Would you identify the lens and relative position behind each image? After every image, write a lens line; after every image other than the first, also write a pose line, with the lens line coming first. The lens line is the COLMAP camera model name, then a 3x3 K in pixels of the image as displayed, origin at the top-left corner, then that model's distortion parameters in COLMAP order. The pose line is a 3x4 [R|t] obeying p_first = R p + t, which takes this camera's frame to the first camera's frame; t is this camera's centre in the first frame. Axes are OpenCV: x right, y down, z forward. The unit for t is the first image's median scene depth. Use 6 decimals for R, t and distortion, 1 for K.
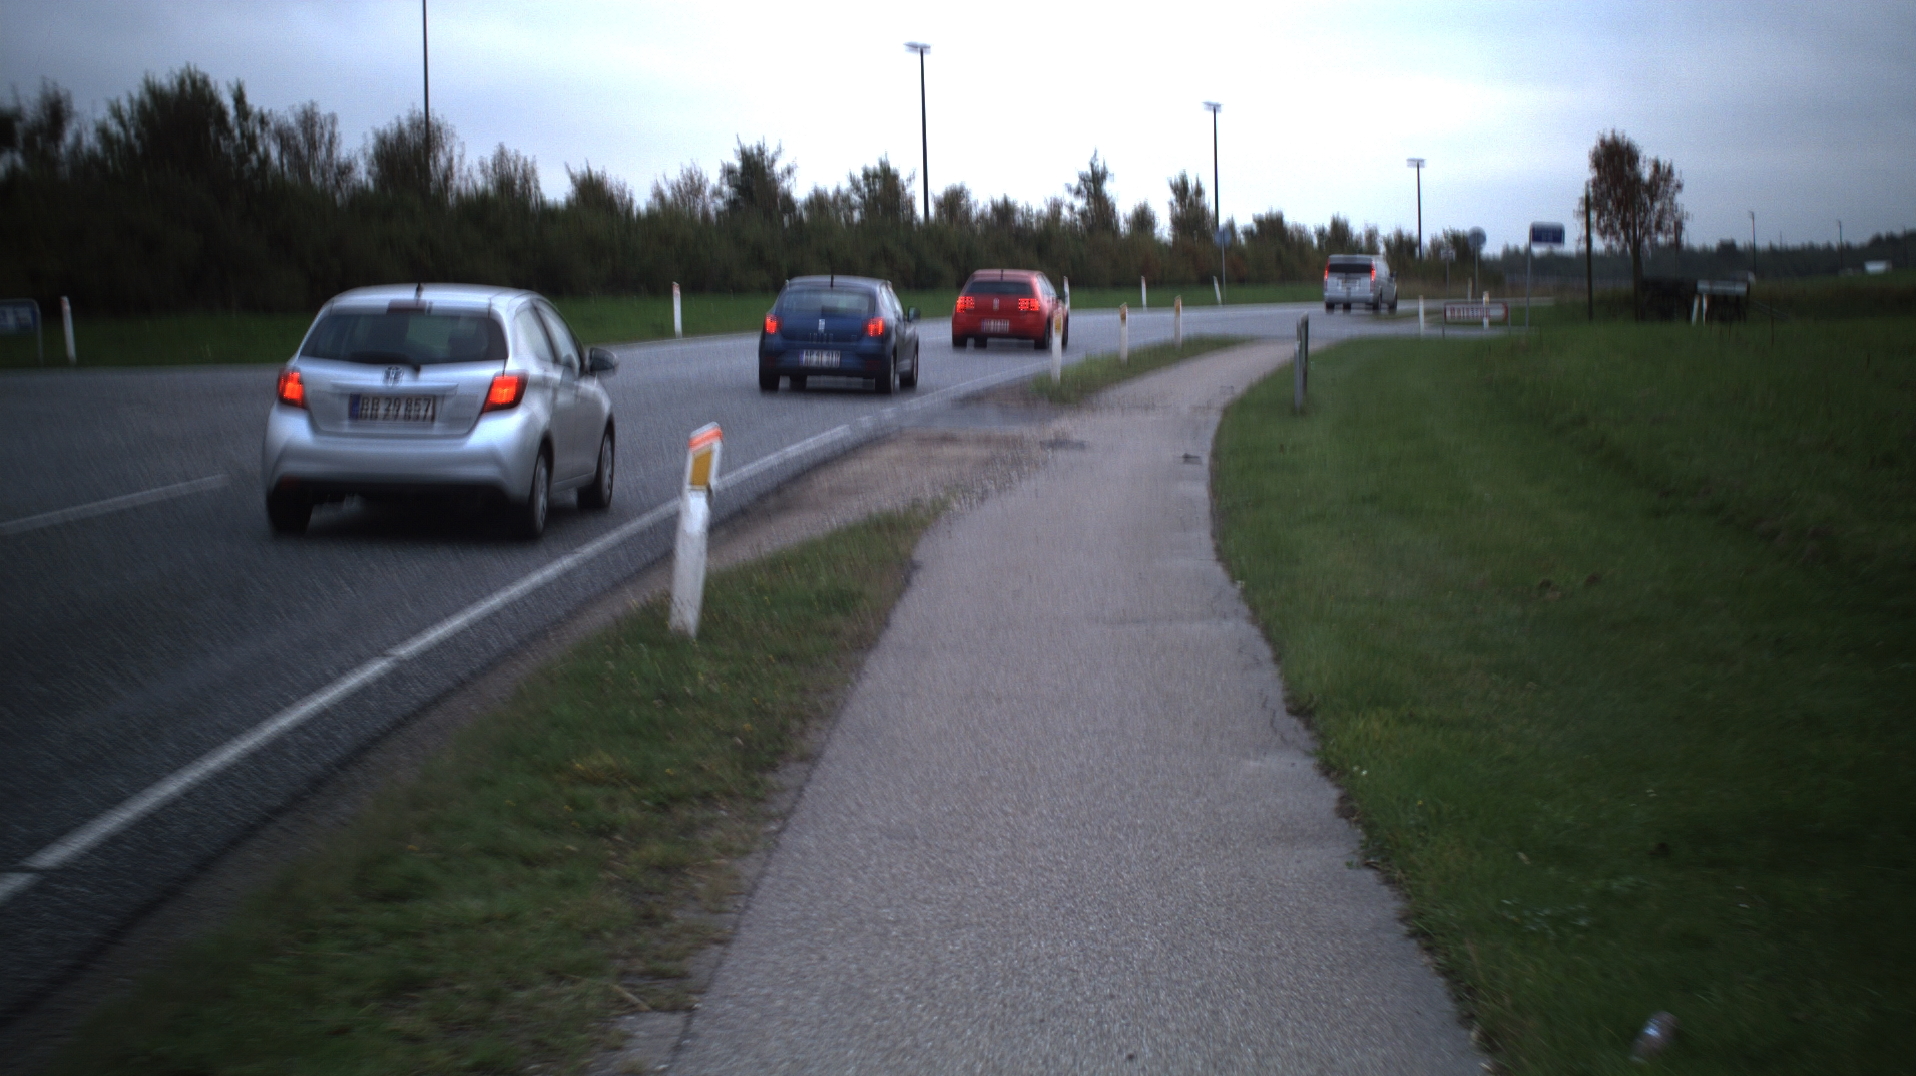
lens RADIAL K [[3522.9, 0, 958.0], [0, 3522.9, 538.0], [0, 0, 1]] dist [-0.287501, 0.319403]
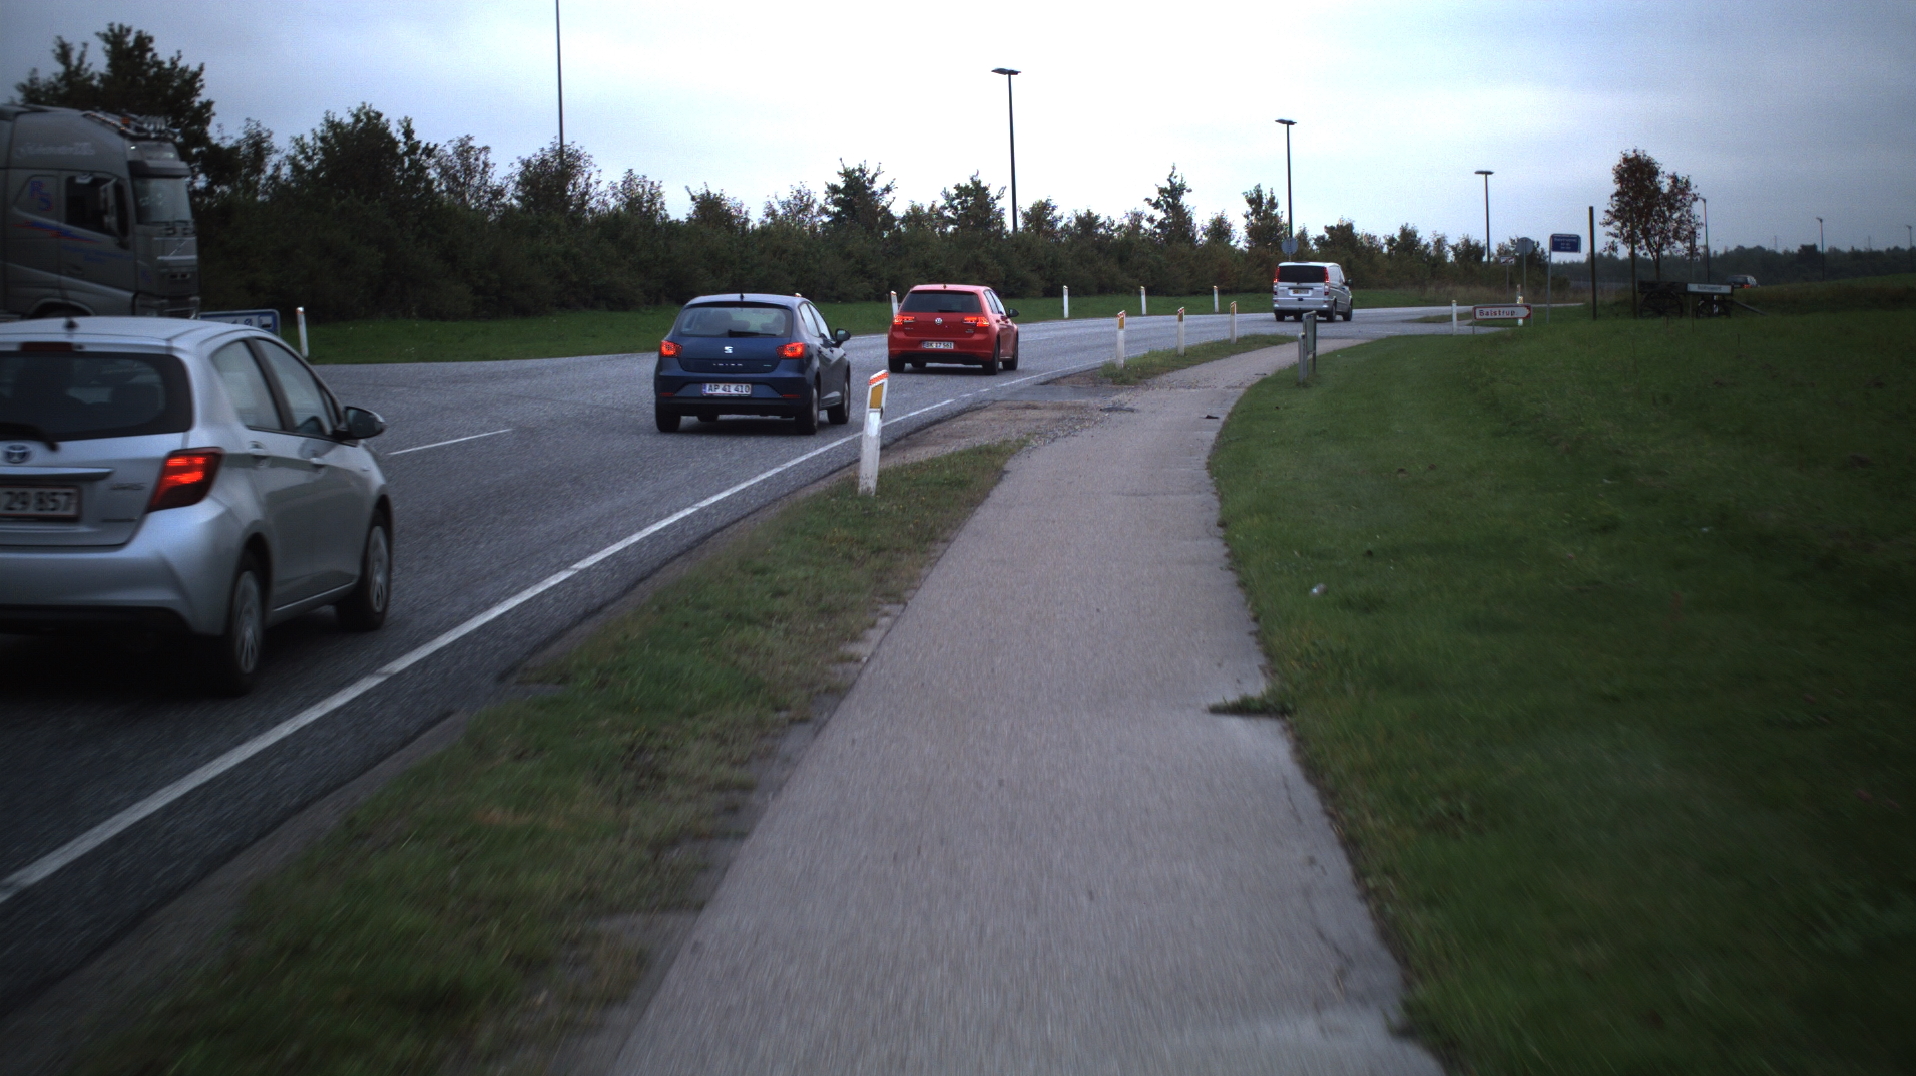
lens RADIAL K [[3522.9, 0, 958.0], [0, 3522.9, 538.0], [0, 0, 1]] dist [-0.287501, 0.319403]
pose [[0.999642, -0.006365, -0.025977, 0.001282], [0.006295, 0.999976, -0.002787, 0.007891], [0.025994, 0.002623, 0.999659, -0.100414]]
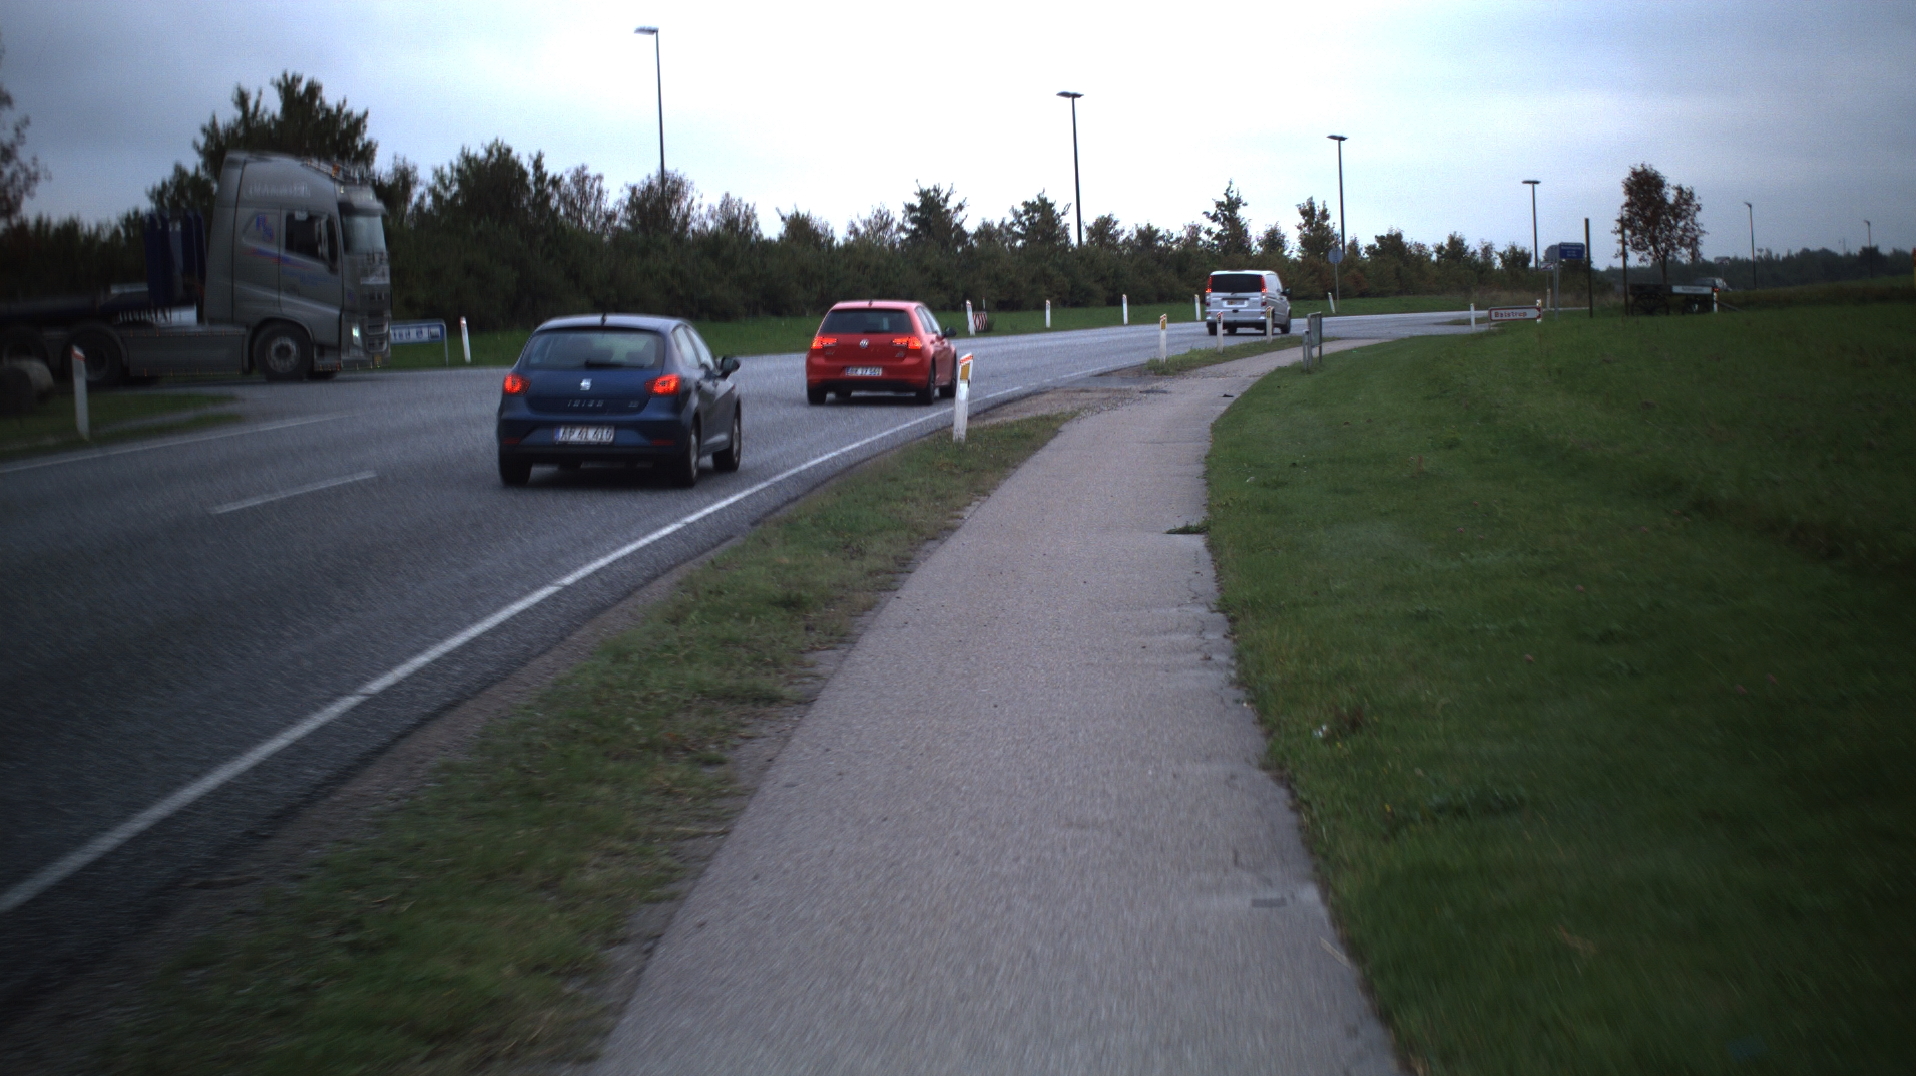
lens RADIAL K [[3522.9, 0, 958.0], [0, 3522.9, 538.0], [0, 0, 1]] dist [-0.287501, 0.319403]
pose [[0.998767, -0.017112, -0.046608, 0.004400], [0.016829, 0.999838, -0.006442, 0.015858], [0.046711, 0.005649, 0.998892, -0.200542]]
